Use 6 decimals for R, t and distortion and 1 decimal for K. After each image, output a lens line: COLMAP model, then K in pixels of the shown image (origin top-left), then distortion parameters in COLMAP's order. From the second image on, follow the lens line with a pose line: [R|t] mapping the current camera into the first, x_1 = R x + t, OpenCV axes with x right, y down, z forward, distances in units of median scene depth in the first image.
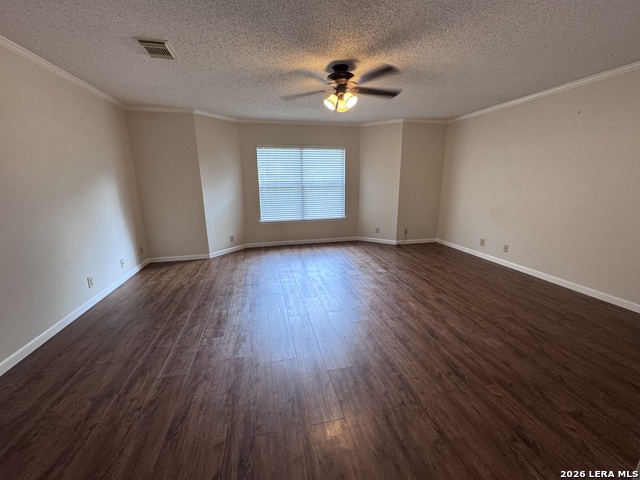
lens RADIAL K [[256.1, 0, 320.0], [0, 256.1, 240.0], [0, 0, 1]] dist [-0.003367, -0.000264]
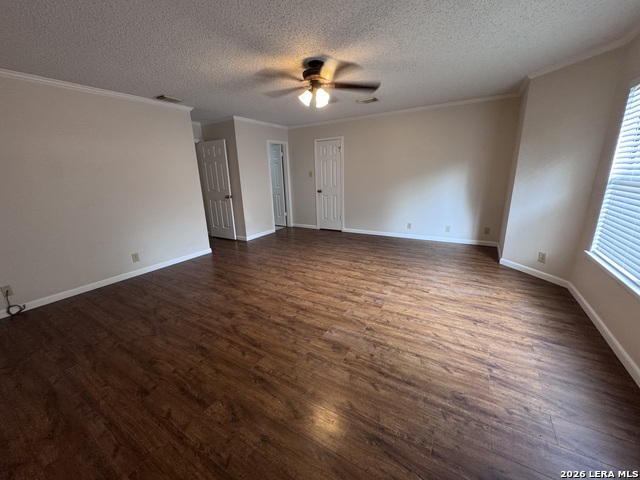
lens RADIAL K [[256.1, 0, 320.0], [0, 256.1, 240.0], [0, 0, 1]] dist [-0.003367, -0.000264]
pose [[-0.695205, 0.215187, -0.685846, 0.825704], [-0.127631, 0.902024, 0.412386, -0.414875], [0.707390, 0.374228, -0.599628, 1.697826]]
